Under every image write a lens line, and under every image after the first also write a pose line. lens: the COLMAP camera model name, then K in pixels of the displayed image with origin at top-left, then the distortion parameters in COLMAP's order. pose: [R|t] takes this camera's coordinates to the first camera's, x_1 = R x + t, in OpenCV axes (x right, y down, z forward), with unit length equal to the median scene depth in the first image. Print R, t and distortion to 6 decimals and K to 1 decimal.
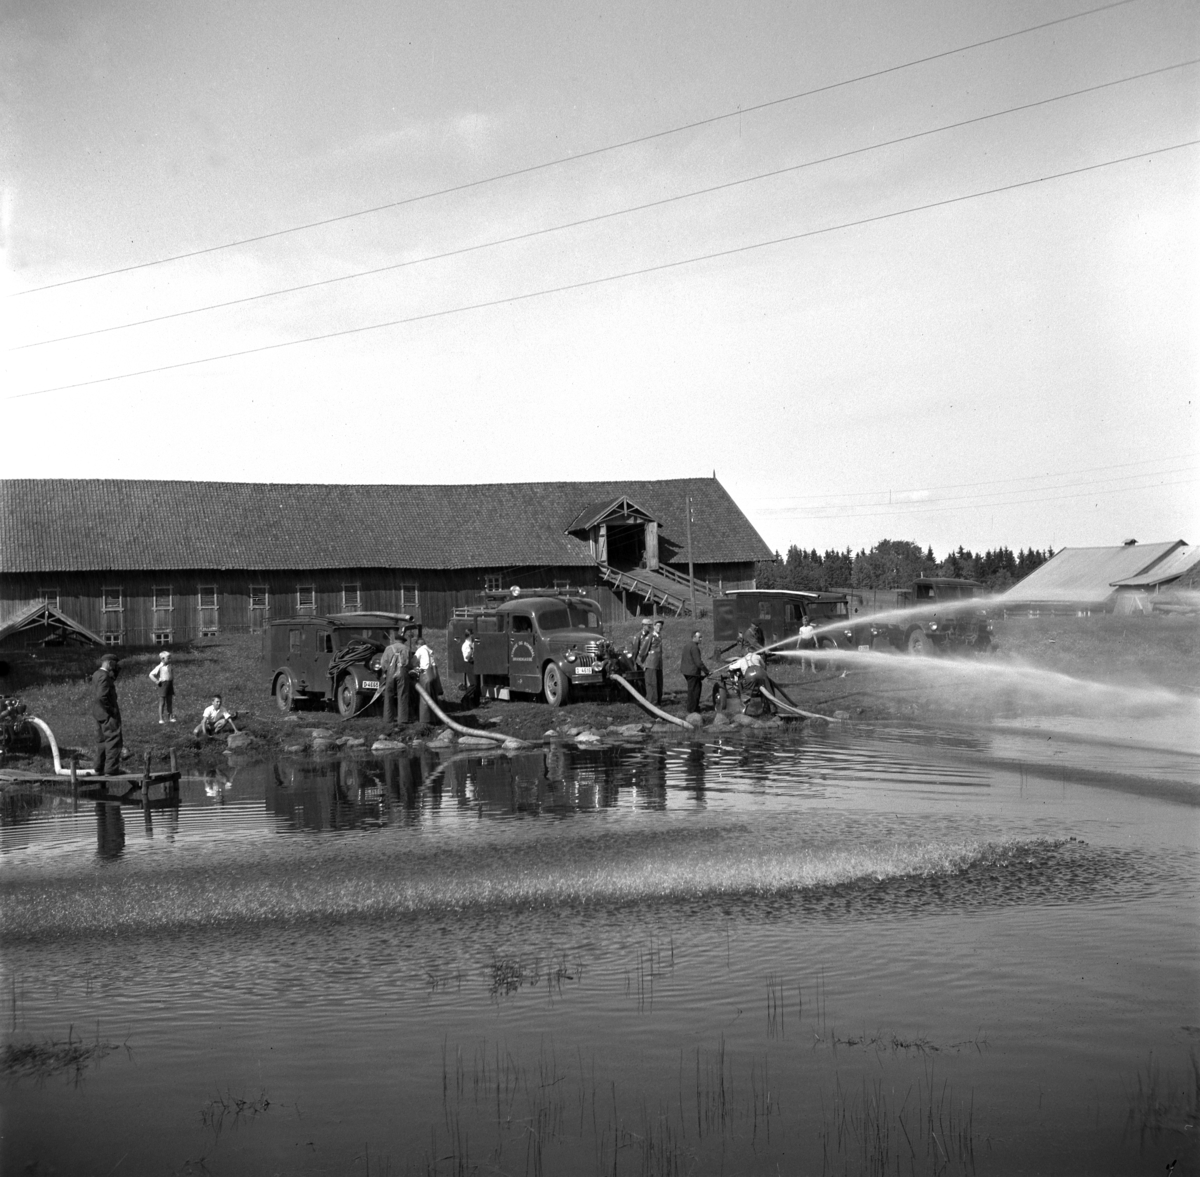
lens RADIAL K [[1749.8, 0, 628.1], [0, 1749.8, 587.4], [0, 0, 1]] dist [0.063731, -0.070947]
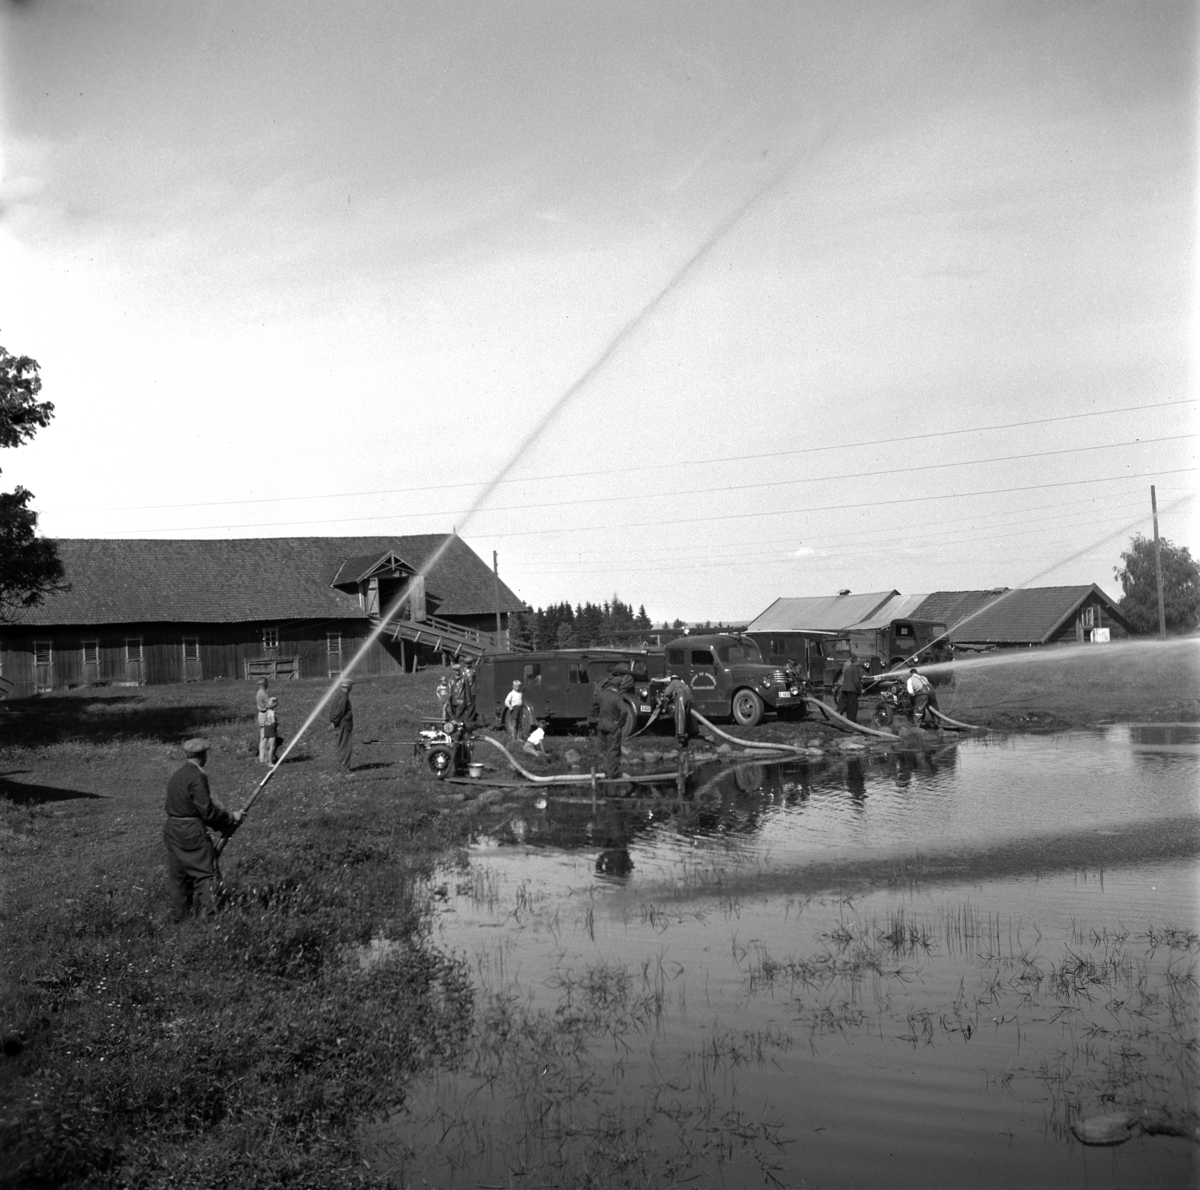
lens RADIAL K [[1754.1, 0, 622.1], [0, 1754.1, 591.5], [0, 0, 1]] dist [0.090813, -0.093167]
pose [[0.961217, -0.006065, 0.275727, -0.160805], [0.014361, 0.999503, -0.028079, 0.003308], [-0.275419, 0.030950, 0.960826, -0.041718]]
